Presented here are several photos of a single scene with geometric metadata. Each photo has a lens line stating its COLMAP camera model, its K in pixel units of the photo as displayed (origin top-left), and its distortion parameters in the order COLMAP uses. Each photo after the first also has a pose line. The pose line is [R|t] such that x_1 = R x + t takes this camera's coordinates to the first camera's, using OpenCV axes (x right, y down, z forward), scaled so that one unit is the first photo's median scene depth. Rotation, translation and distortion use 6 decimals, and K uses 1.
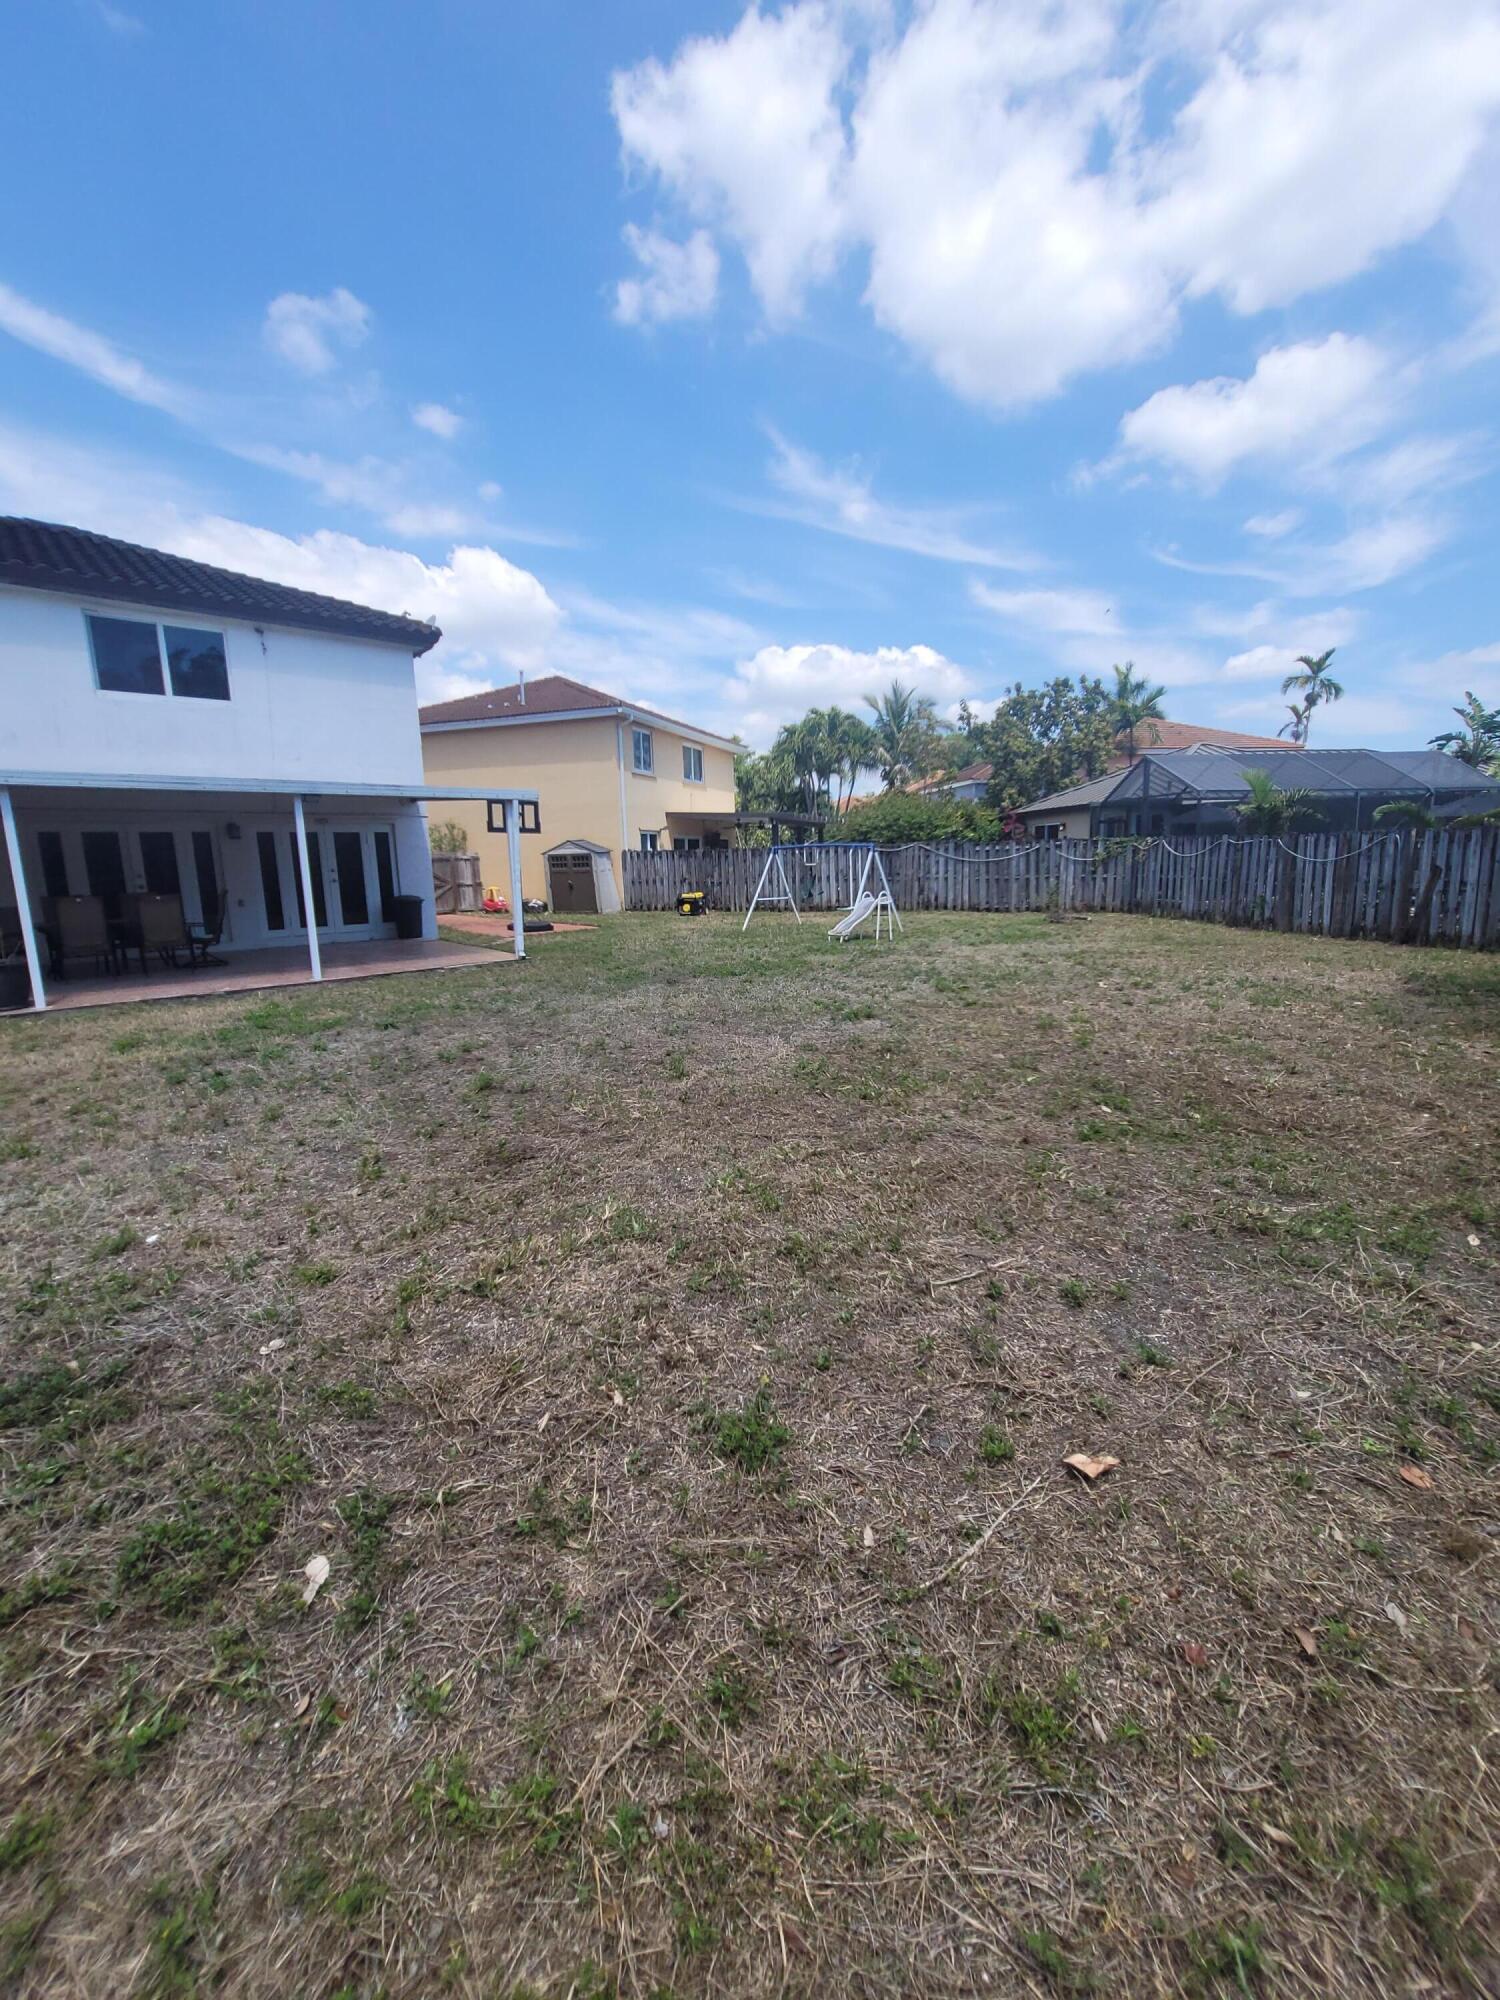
lens RADIAL K [[808.9, 0, 744.6], [0, 808.9, 995.9], [0, 0, 1]] dist [-0.002078, -0.000577]
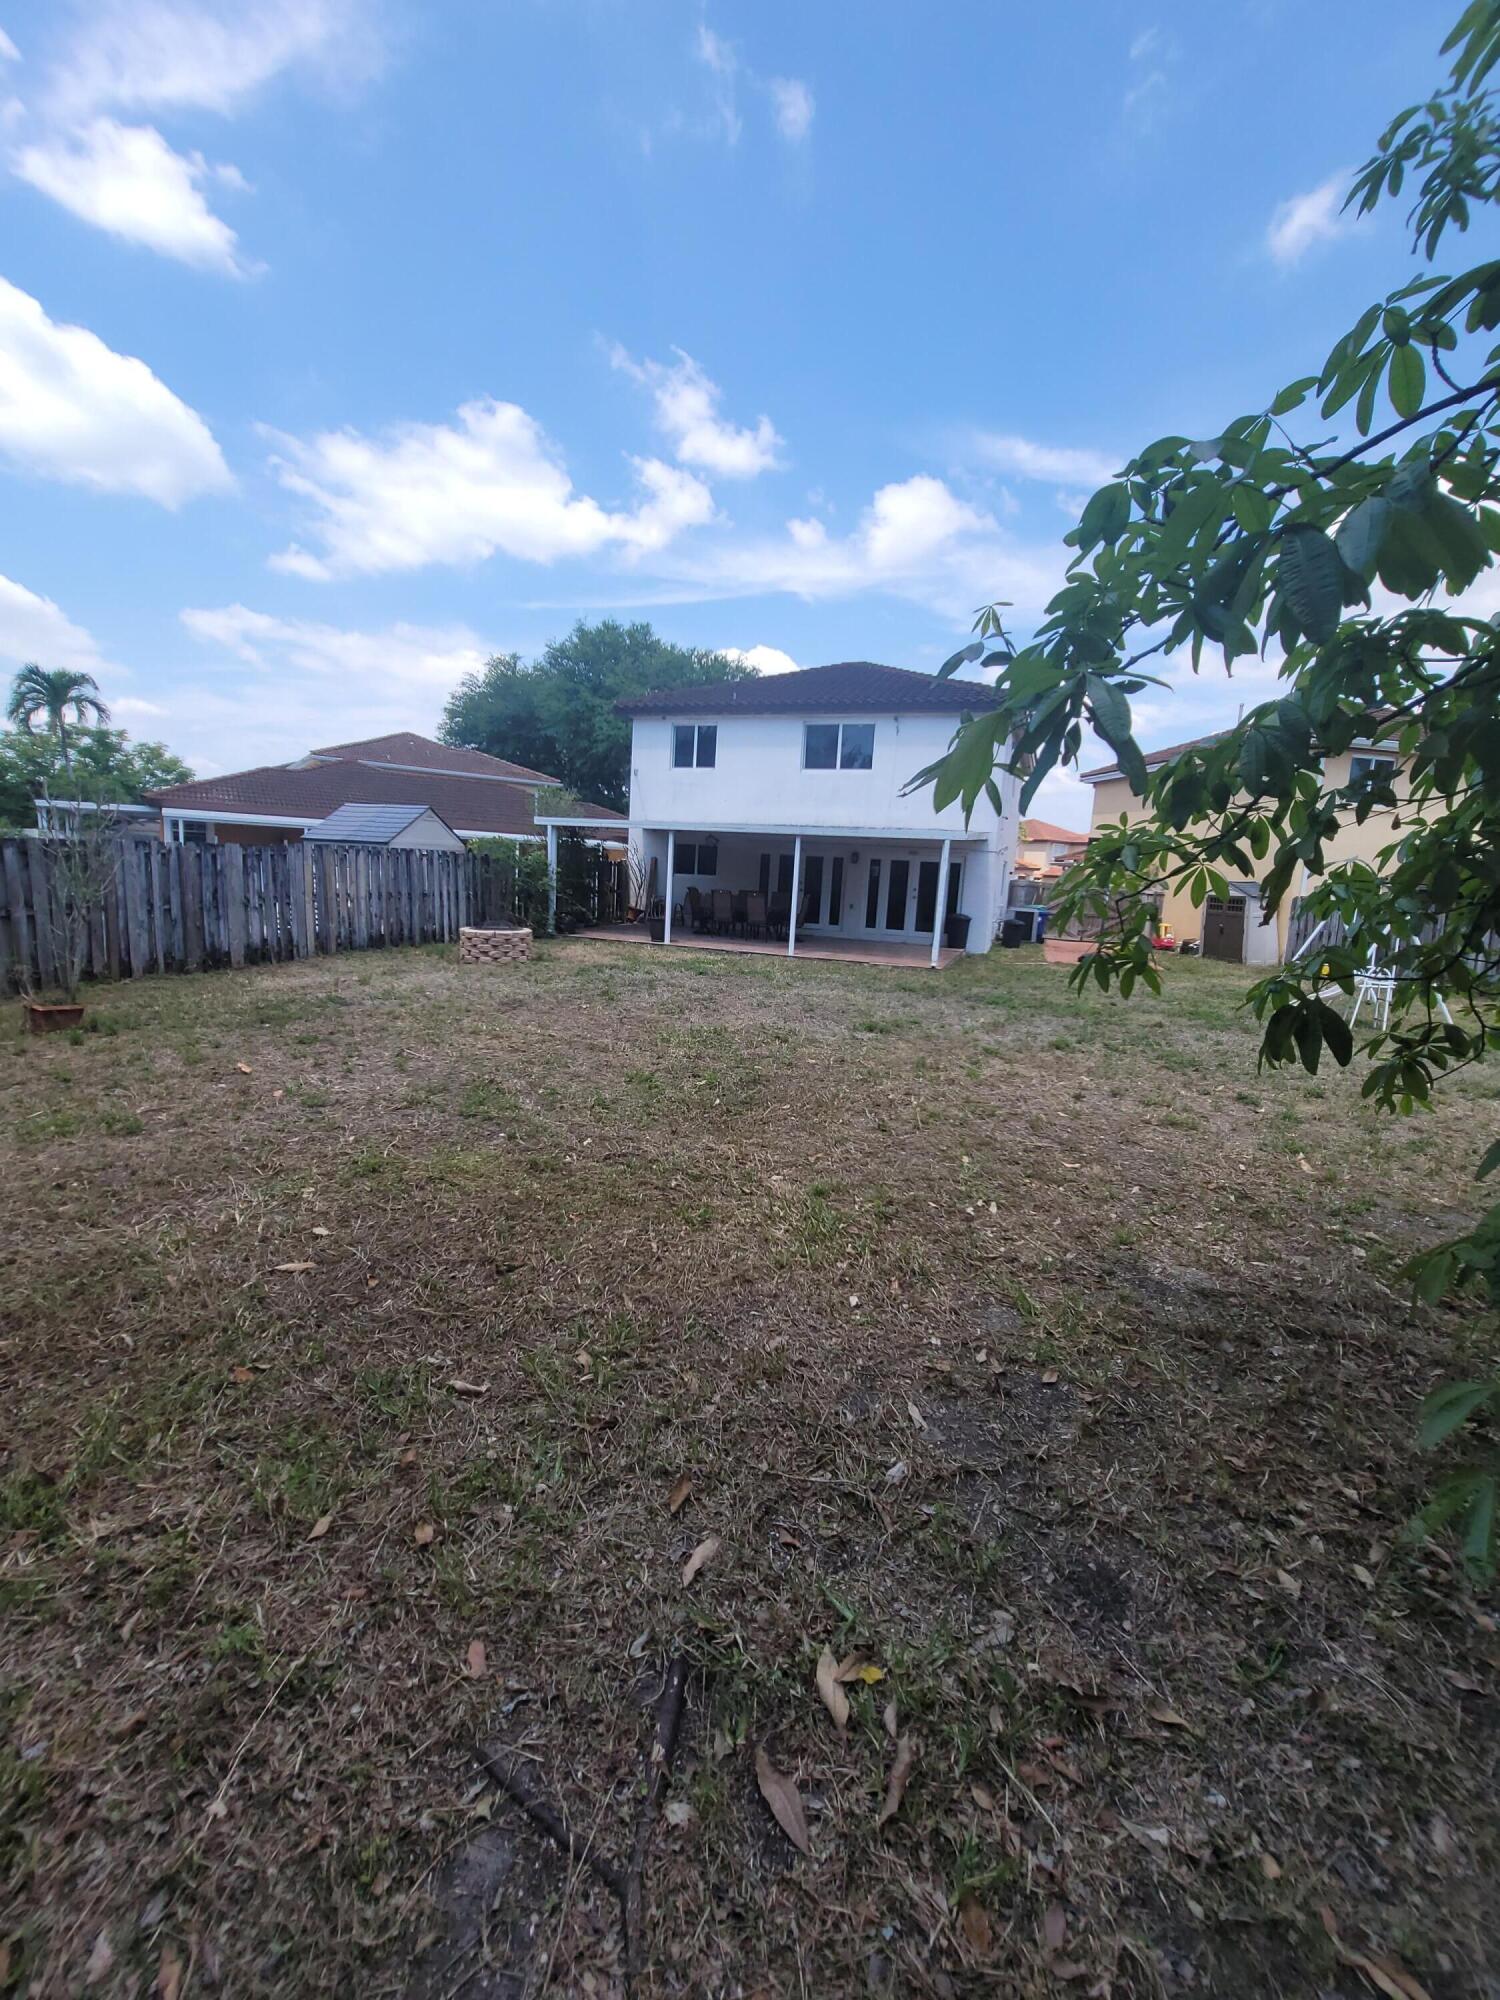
lens RADIAL K [[808.9, 0, 749.6], [0, 808.9, 990.4], [0, 0, 1]] dist [-0.002078, -0.000577]
pose [[0.472602, 0.177890, -0.863135, 0.722428], [-0.214832, 0.973124, 0.082929, -0.060821], [0.854690, 0.146237, 0.498117, 0.172021]]
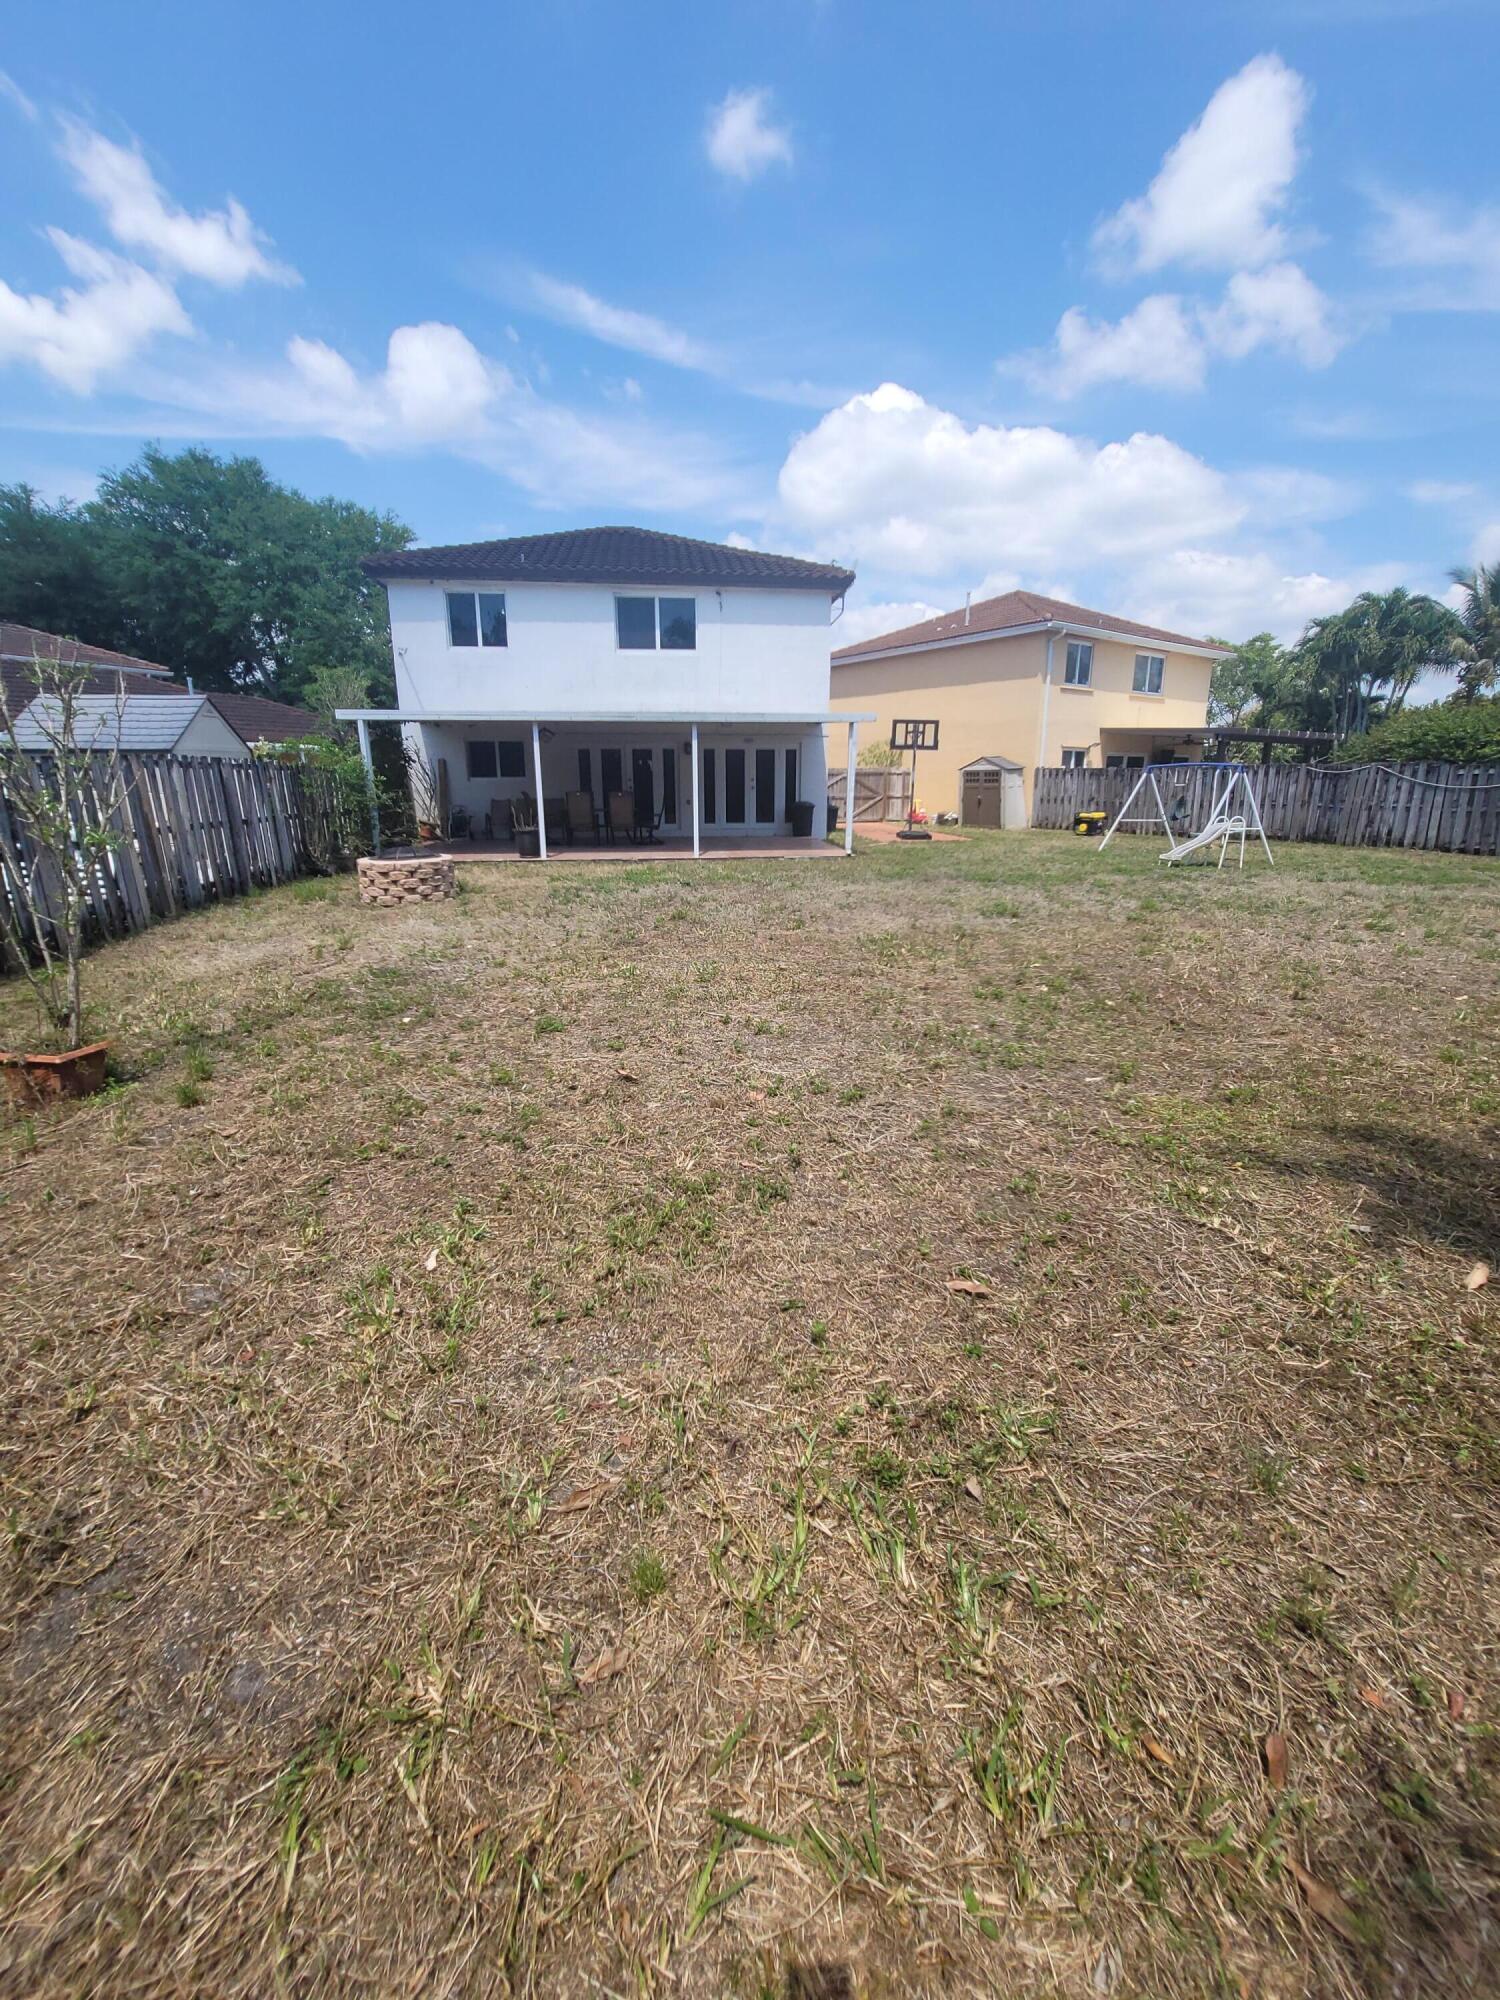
lens RADIAL K [[808.9, 0, 749.9], [0, 808.9, 989.7], [0, 0, 1]] dist [-0.002078, -0.000577]
pose [[0.818768, 0.166860, -0.549342, 0.339300], [-0.115878, 0.985171, 0.126531, 0.017723], [0.562309, -0.039943, 0.825962, -0.113401]]
